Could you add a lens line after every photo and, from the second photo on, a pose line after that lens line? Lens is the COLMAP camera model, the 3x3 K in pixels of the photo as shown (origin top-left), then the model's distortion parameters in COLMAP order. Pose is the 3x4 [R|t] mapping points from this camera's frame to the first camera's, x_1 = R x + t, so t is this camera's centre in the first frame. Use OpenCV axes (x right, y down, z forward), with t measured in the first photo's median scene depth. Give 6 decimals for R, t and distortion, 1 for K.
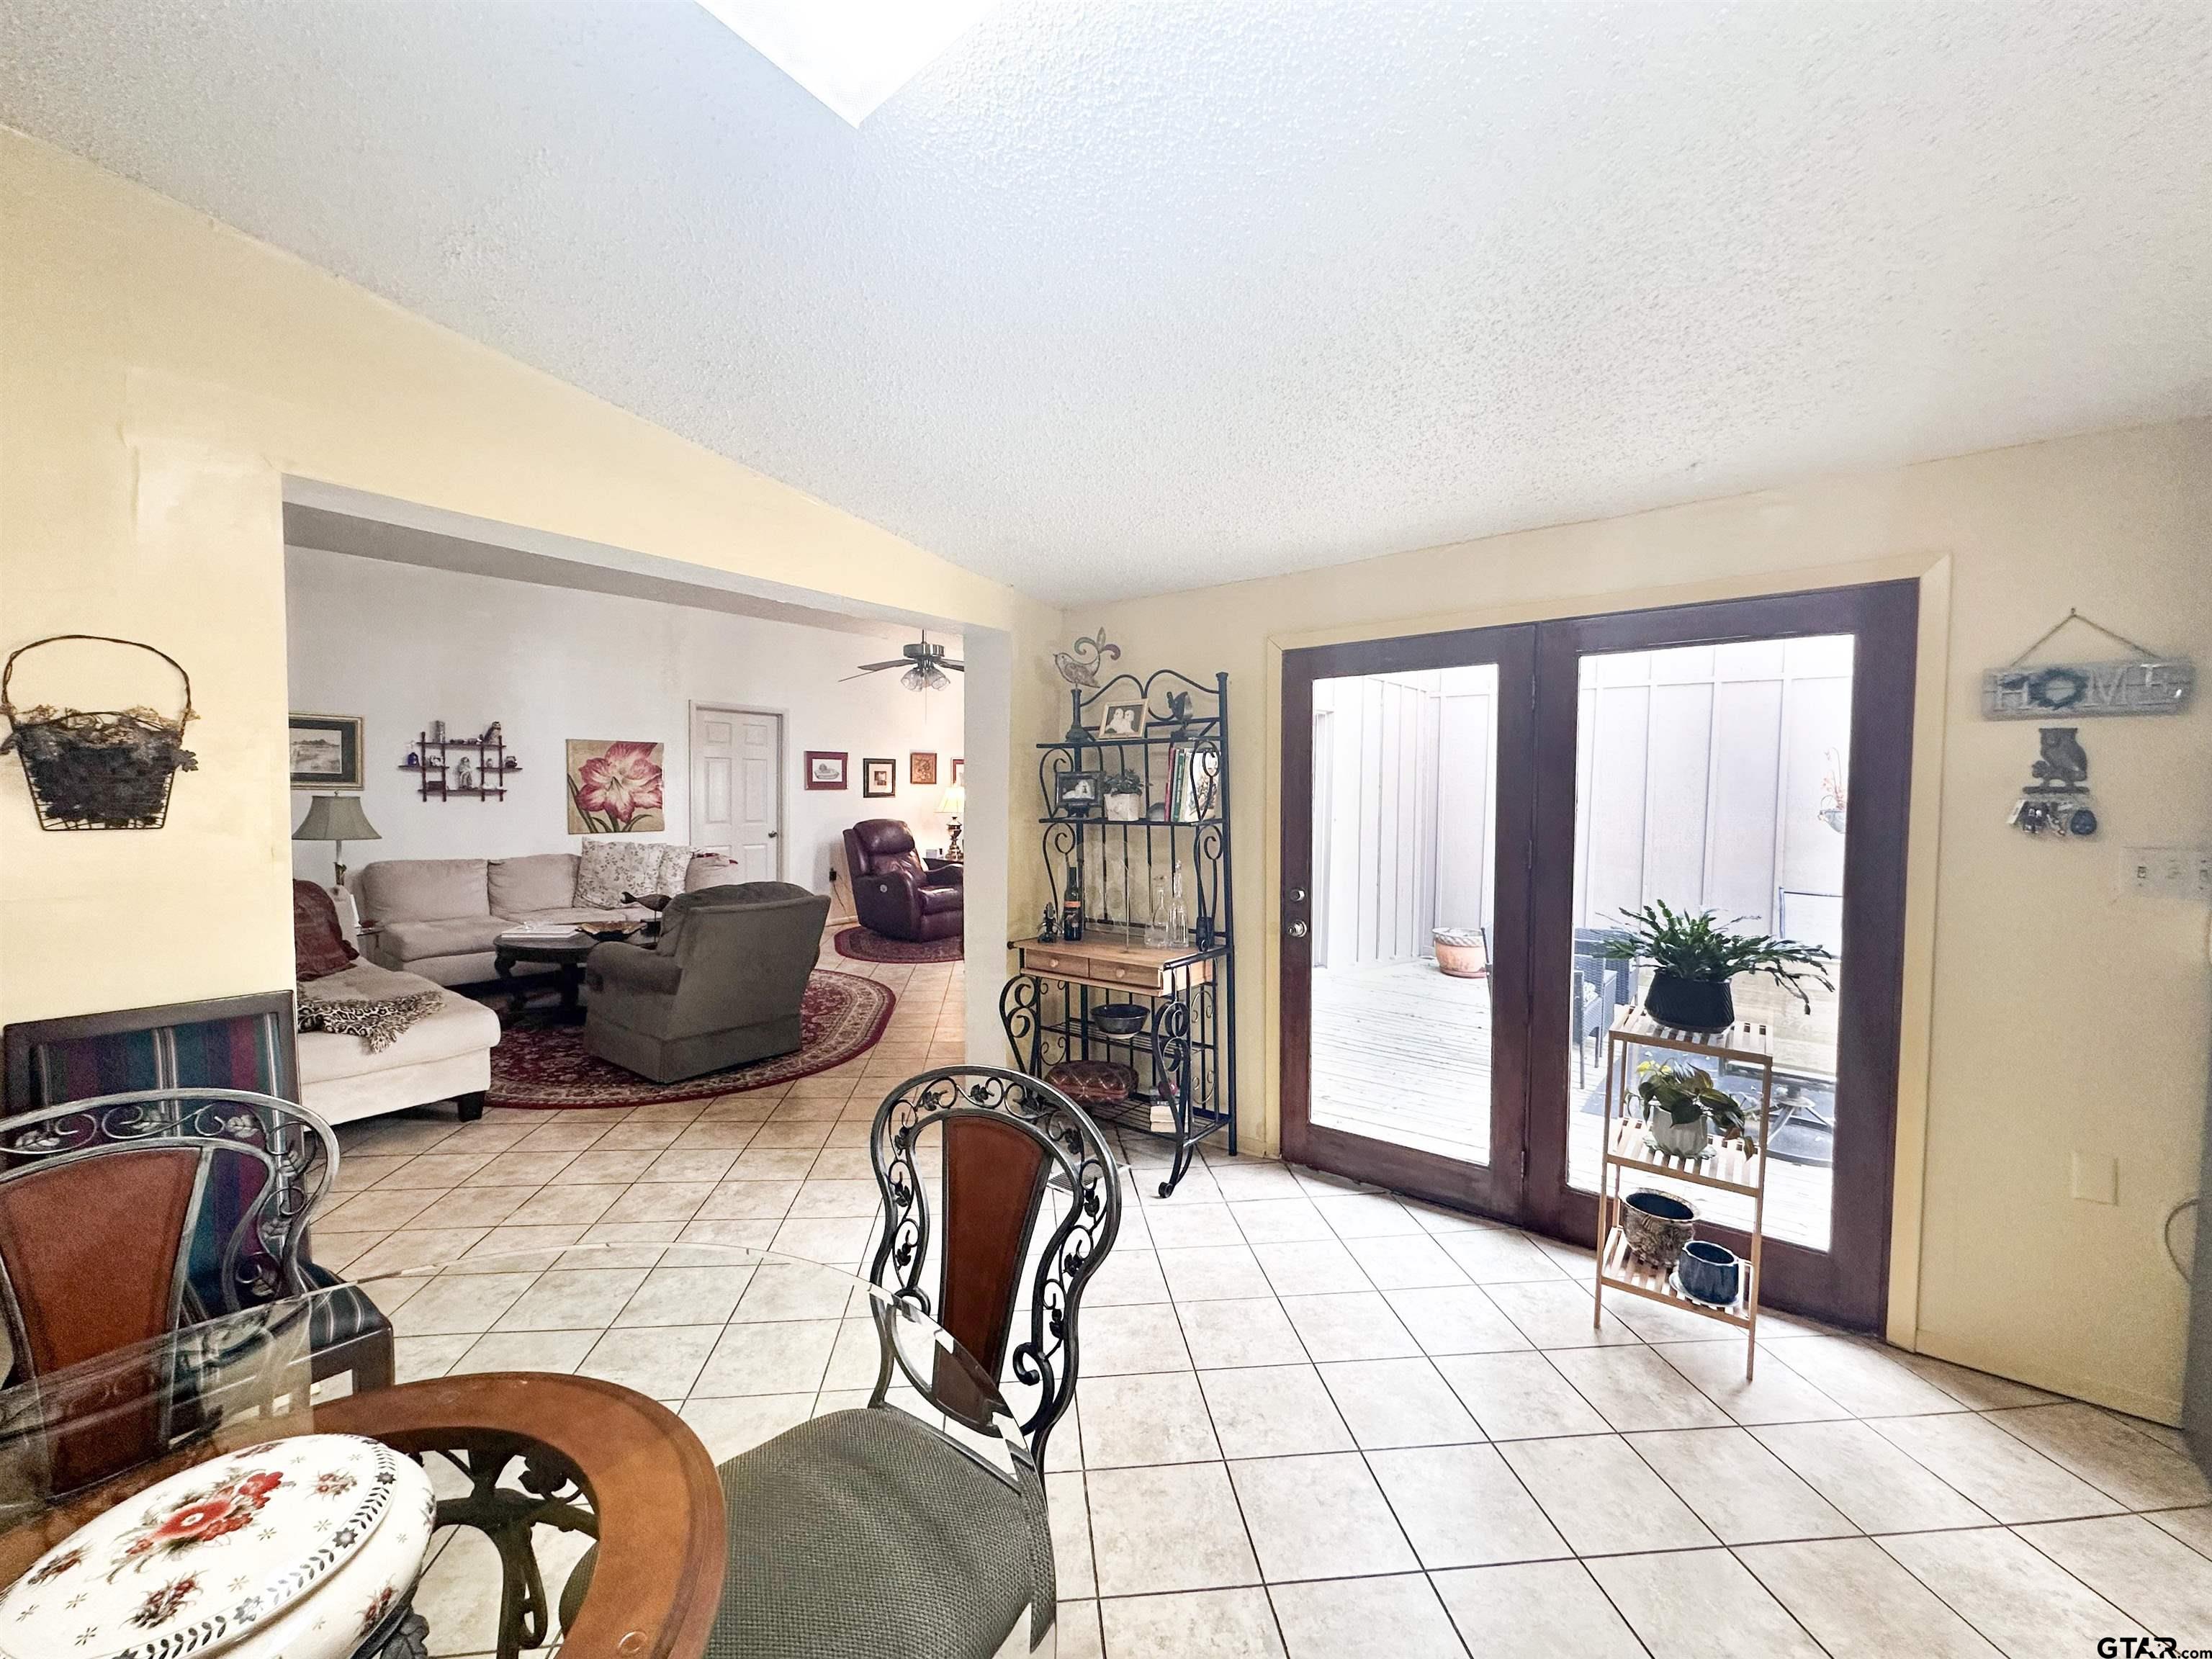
lens RADIAL K [[889.4, 0, 1106.0], [0, 889.4, 829.5], [0, 0, 1]] dist [-0.002013, 0.000081]
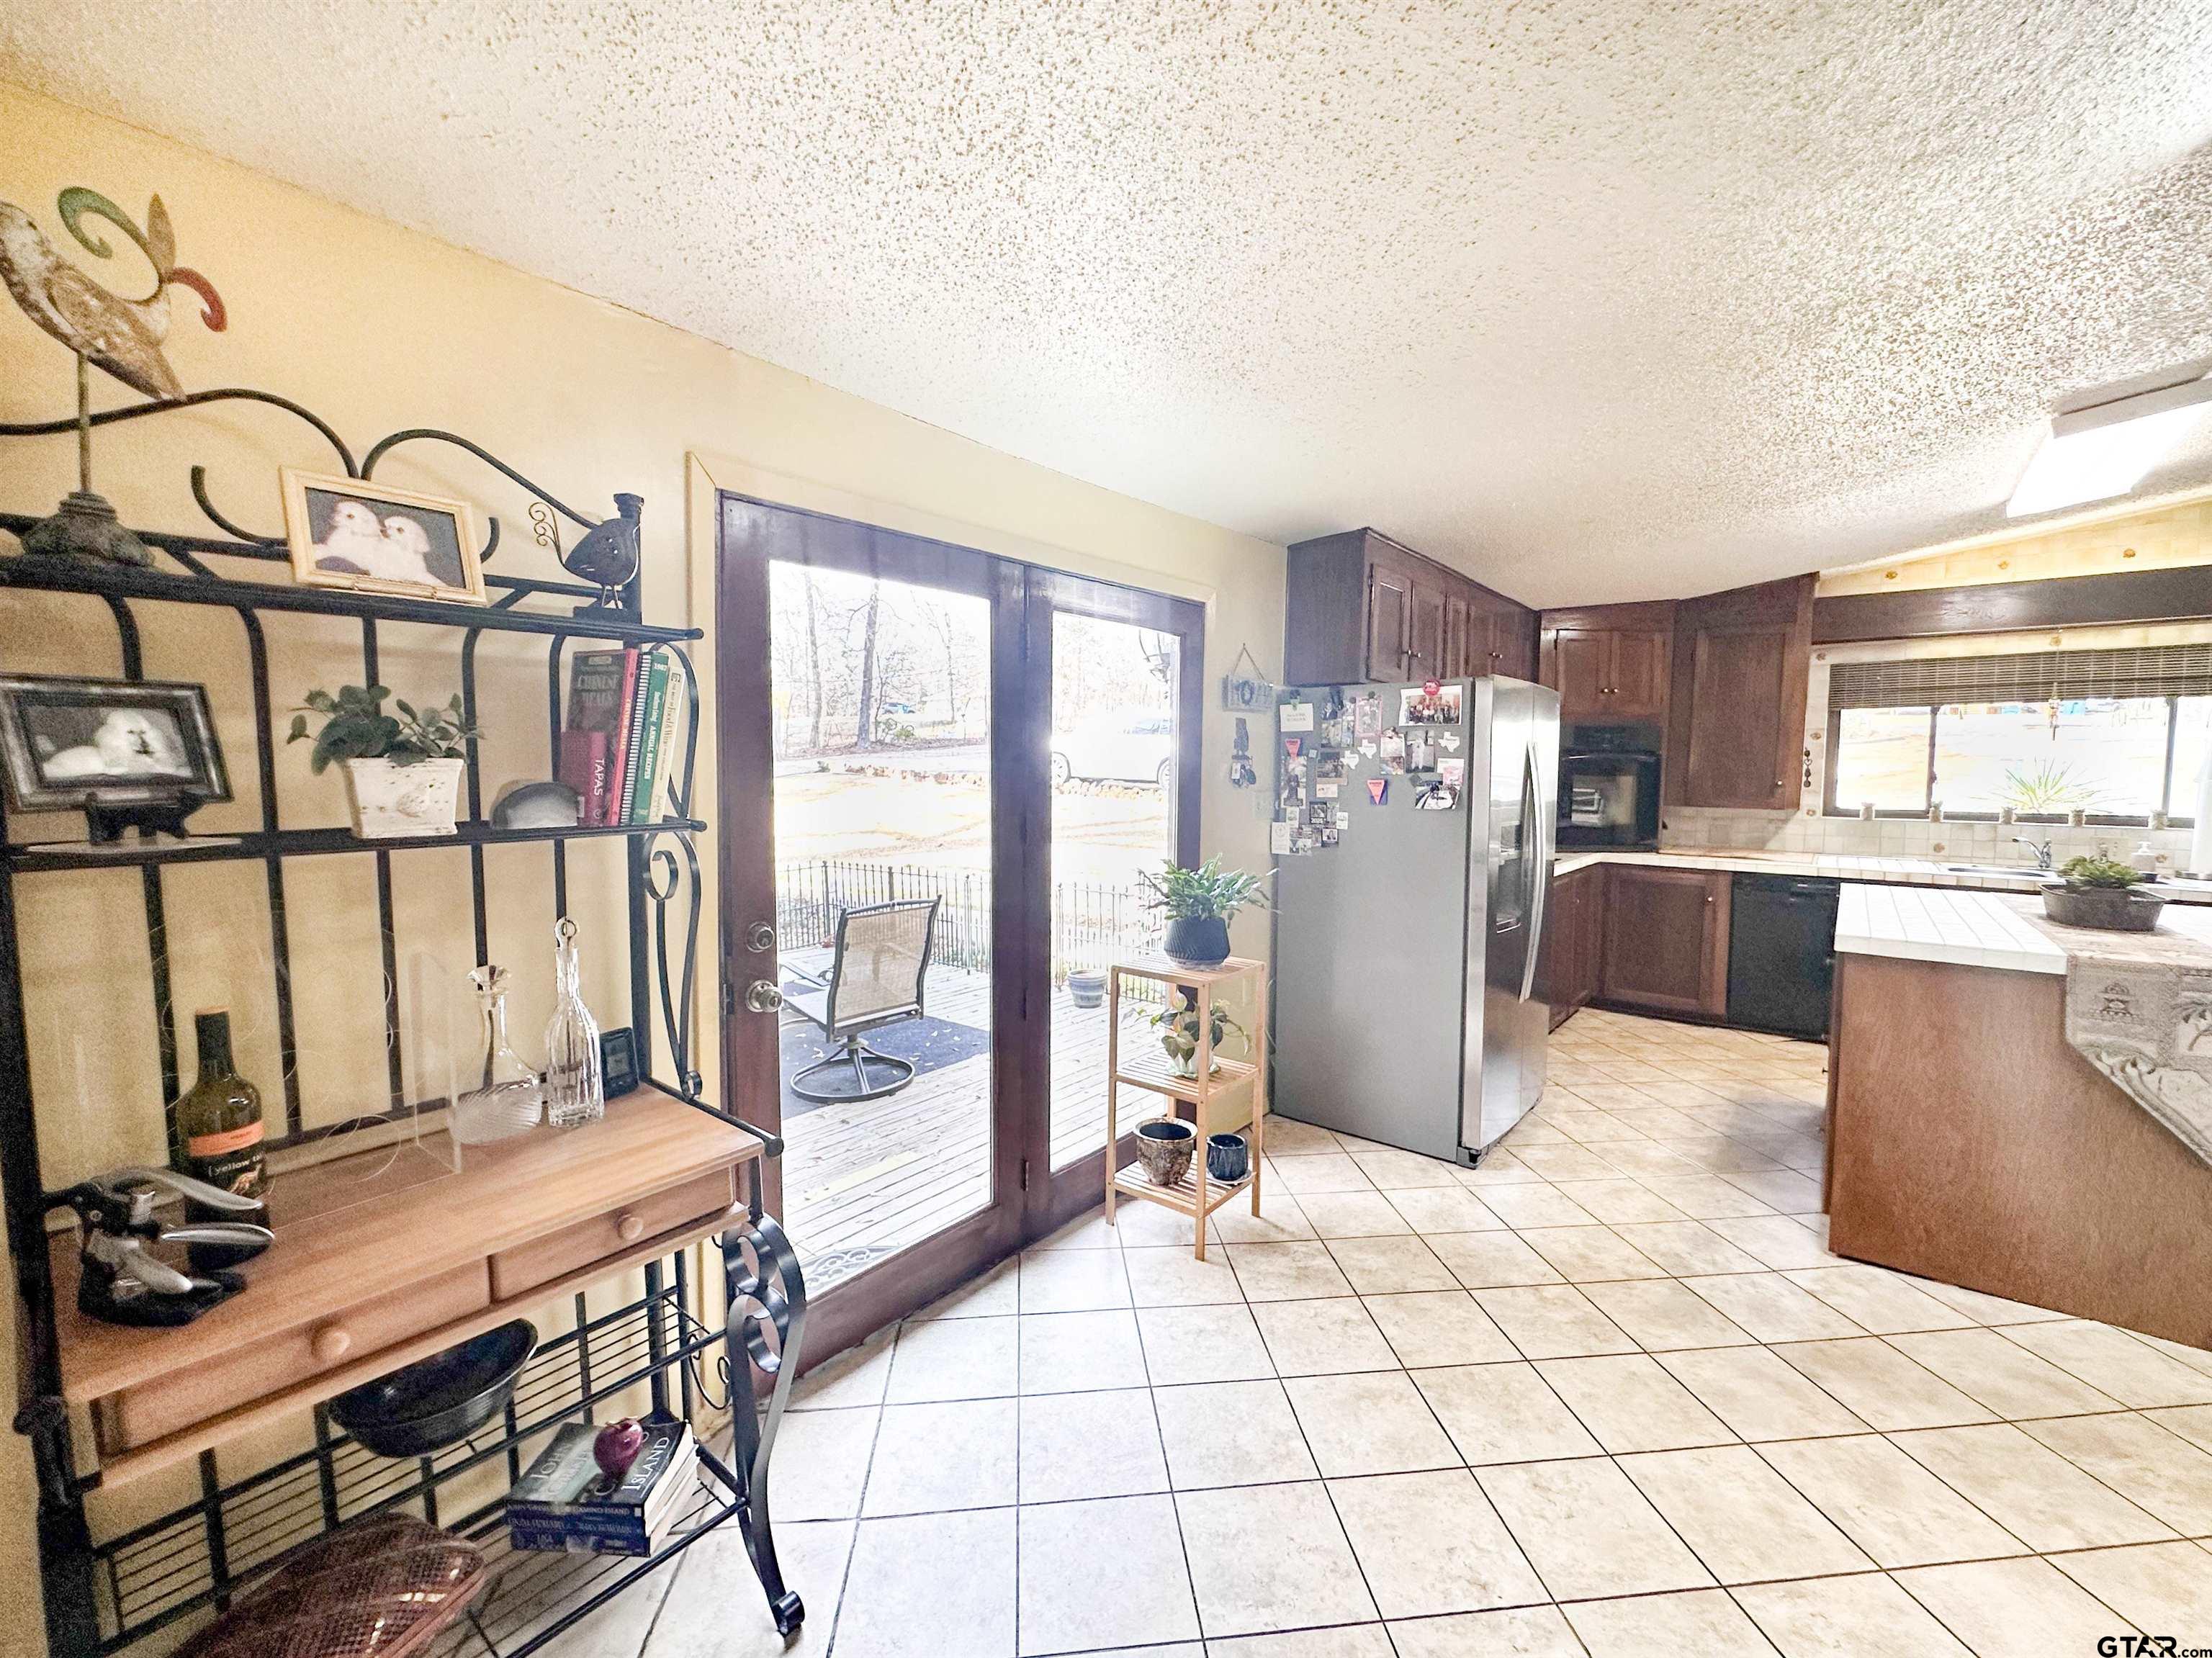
lens RADIAL K [[914.1, 0, 1106.0], [0, 914.1, 829.0], [0, 0, 1]] dist [0.002985, 0.000067]
pose [[0.010498, -0.074597, 0.997158, -0.193783], [0.042608, 0.996341, 0.074087, -0.015867], [-0.999037, 0.041709, 0.013638, 0.416487]]
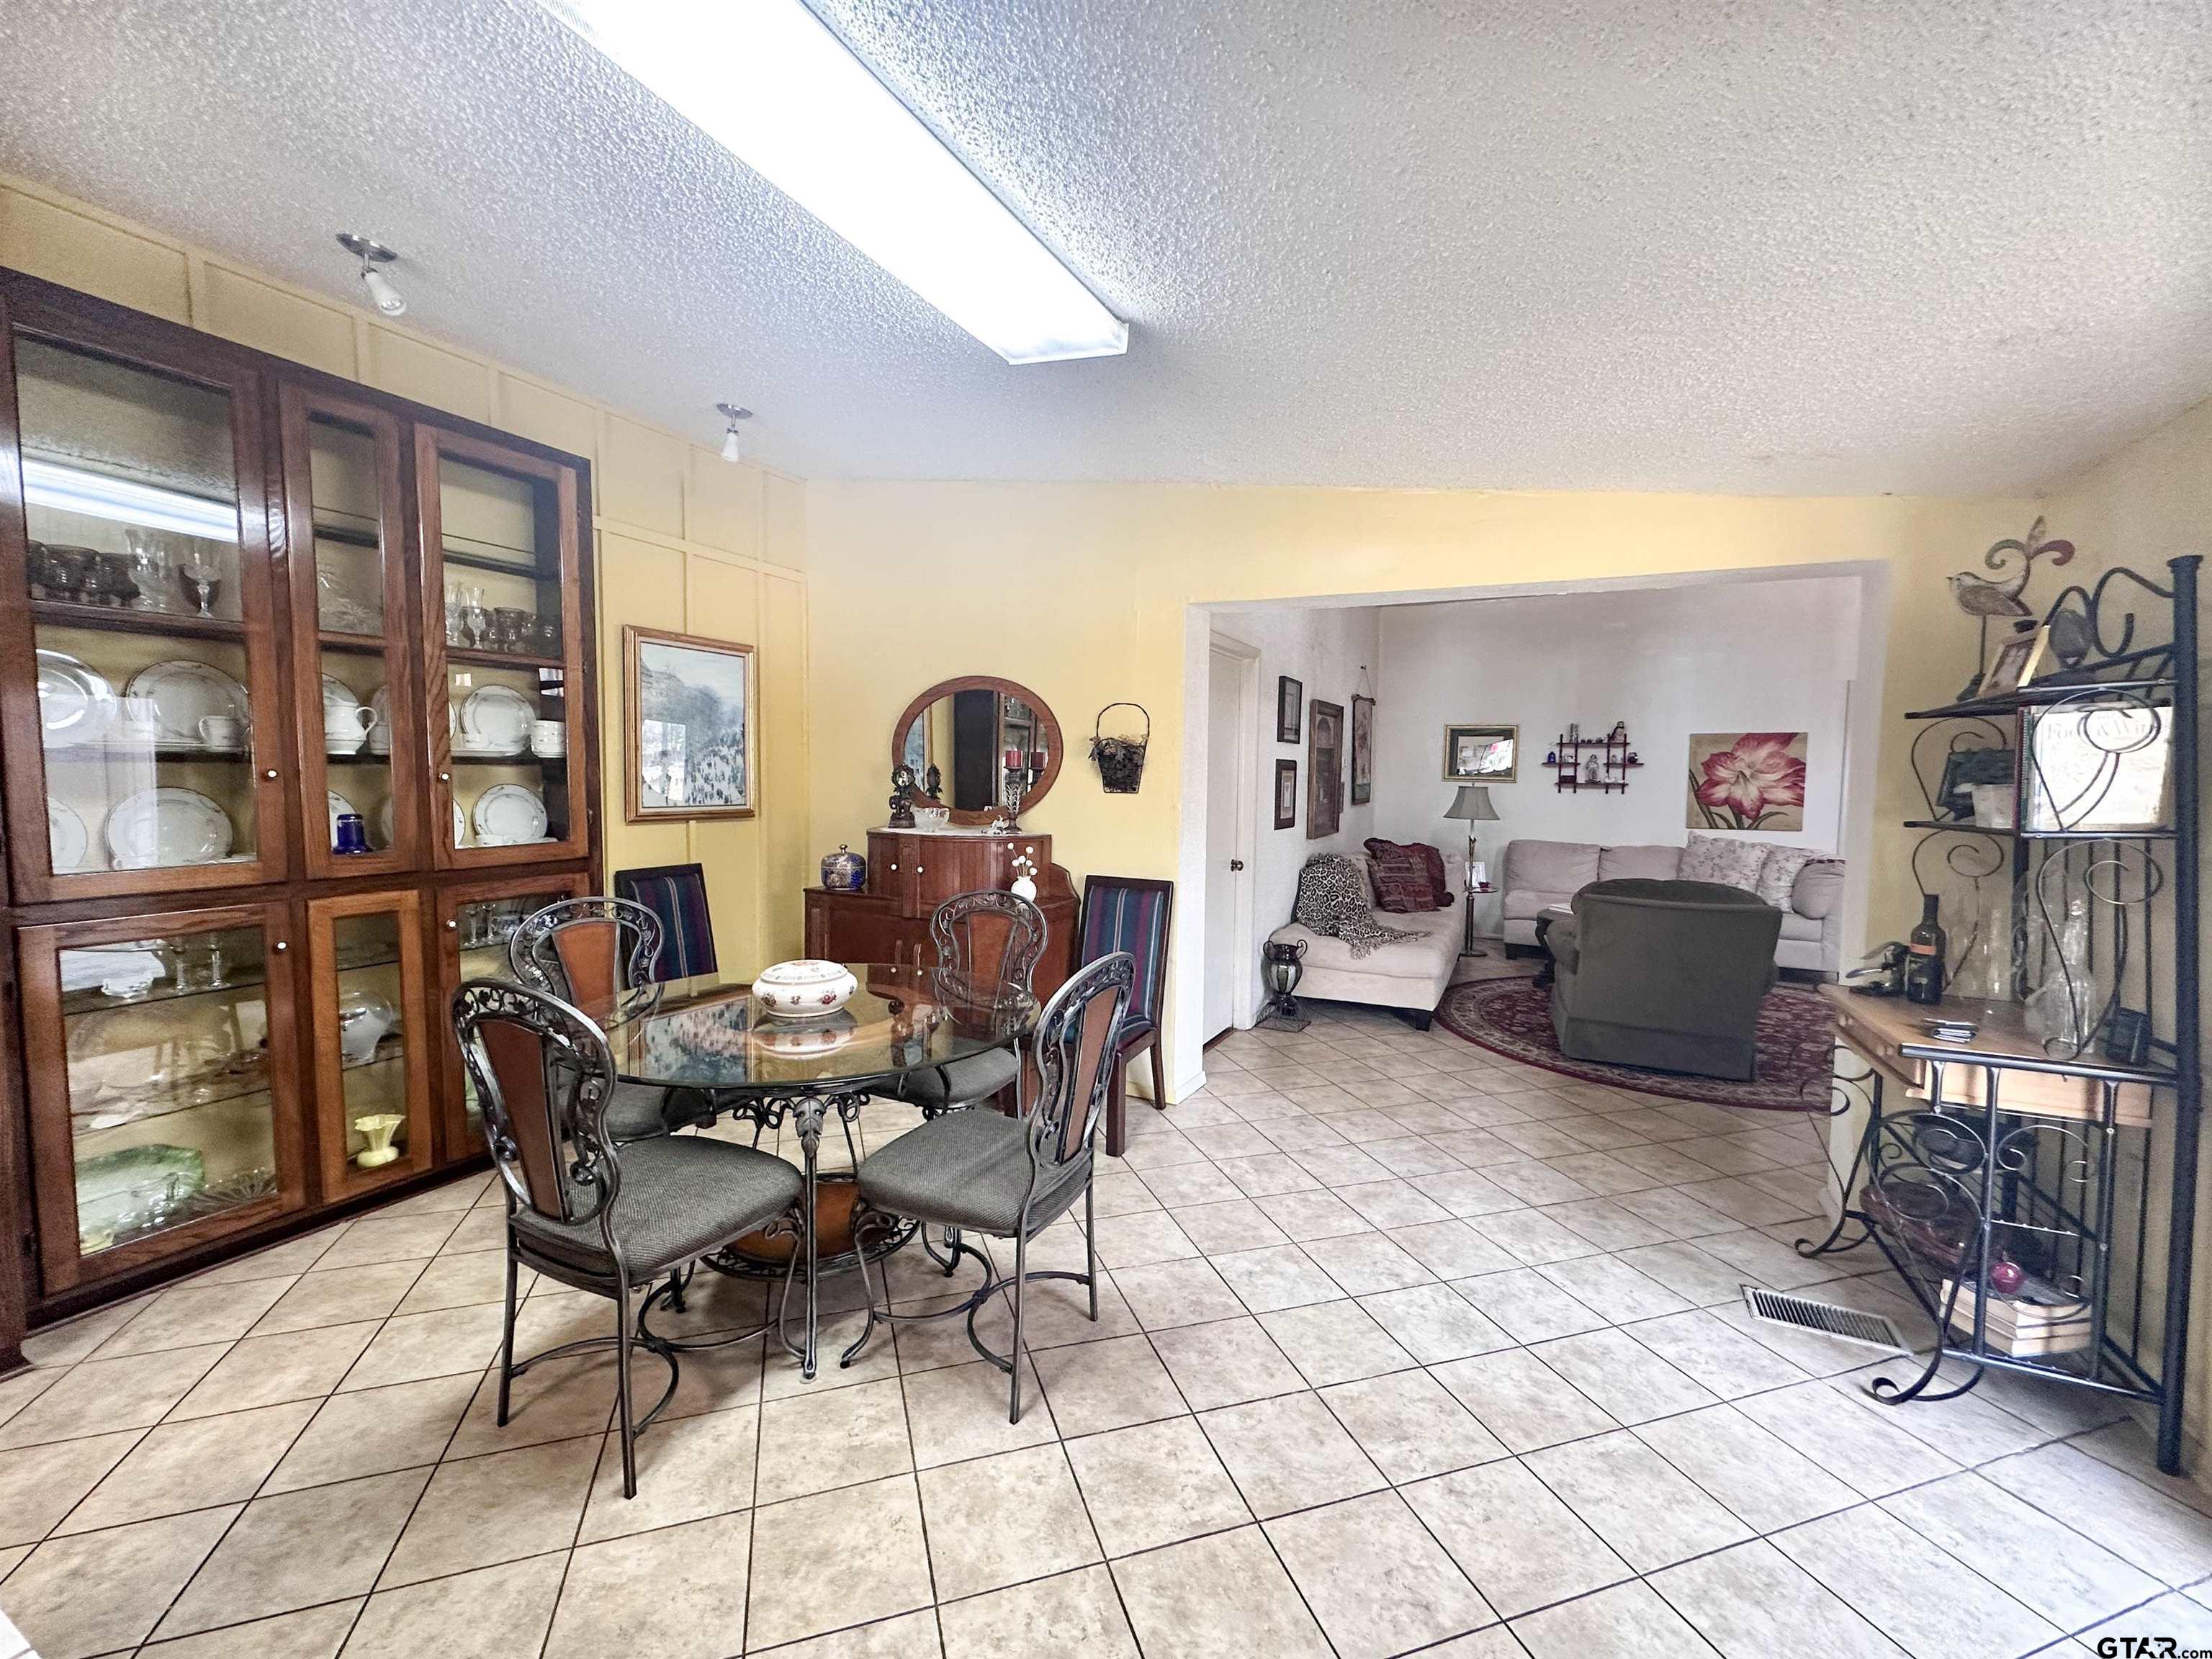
lens RADIAL K [[914.2, 0, 1106.0], [0, 914.2, 829.5], [0, 0, 1]] dist [0.002985, 0.000067]
pose [[0.217410, 0.053101, -0.974635, 0.295593], [-0.054772, 0.997609, 0.042135, -0.000812], [0.974542, 0.044222, 0.219799, 0.141006]]
